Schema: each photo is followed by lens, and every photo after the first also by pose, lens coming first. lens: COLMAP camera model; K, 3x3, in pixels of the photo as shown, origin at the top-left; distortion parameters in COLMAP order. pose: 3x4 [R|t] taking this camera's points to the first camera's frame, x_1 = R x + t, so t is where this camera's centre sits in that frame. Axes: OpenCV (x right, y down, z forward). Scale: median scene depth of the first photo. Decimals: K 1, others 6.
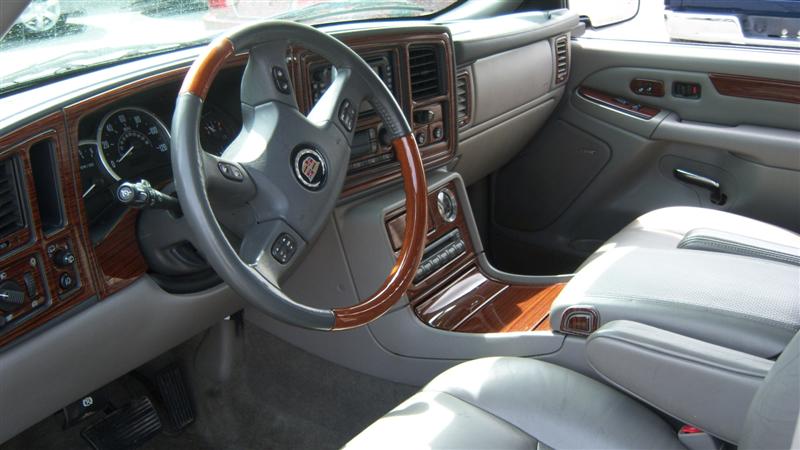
lens RADIAL K [[850.4, 0, 400.0], [0, 850.4, 225.0], [0, 0, 1]] dist [-0.083483, 0.008443]
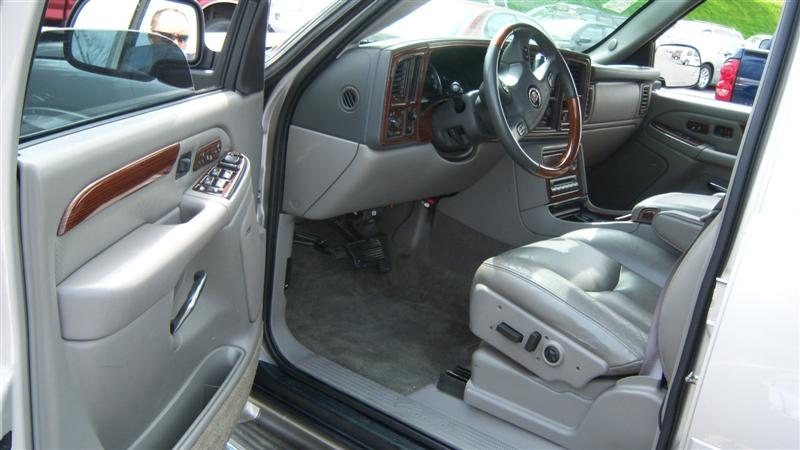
lens RADIAL K [[850.4, 0, 400.0], [0, 850.4, 225.0], [0, 0, 1]] dist [-0.083483, 0.008443]
pose [[0.984806, 0.170344, -0.033770, -0.183011], [-0.172726, 0.980949, -0.088907, 0.283455], [0.017981, 0.093389, 0.995467, -0.596101]]
